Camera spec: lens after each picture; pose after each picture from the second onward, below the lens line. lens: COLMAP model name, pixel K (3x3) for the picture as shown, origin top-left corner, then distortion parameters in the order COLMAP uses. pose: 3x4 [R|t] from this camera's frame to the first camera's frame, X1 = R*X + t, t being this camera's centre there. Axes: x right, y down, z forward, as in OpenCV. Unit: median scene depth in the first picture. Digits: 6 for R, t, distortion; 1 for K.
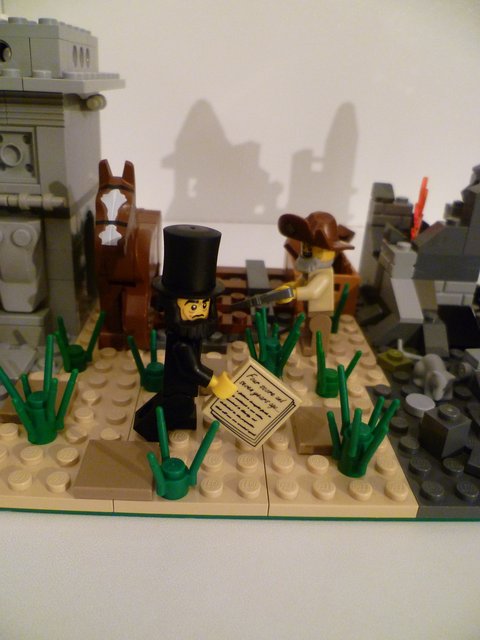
lens RADIAL K [[533.6, 0, 240.0], [0, 533.6, 320.0], [0, 0, 1]] dist [-0.060670, 0.002081]
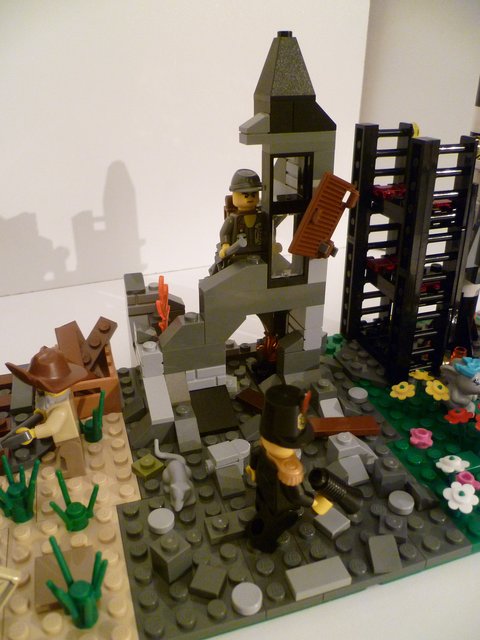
lens RADIAL K [[533.6, 0, 240.0], [0, 533.6, 320.0], [0, 0, 1]] dist [-0.060670, 0.002081]
pose [[0.960512, -0.175445, 0.215955, 0.277787], [0.165767, 0.984196, 0.062286, -0.240402], [-0.223470, -0.024028, 0.974415, -0.075178]]
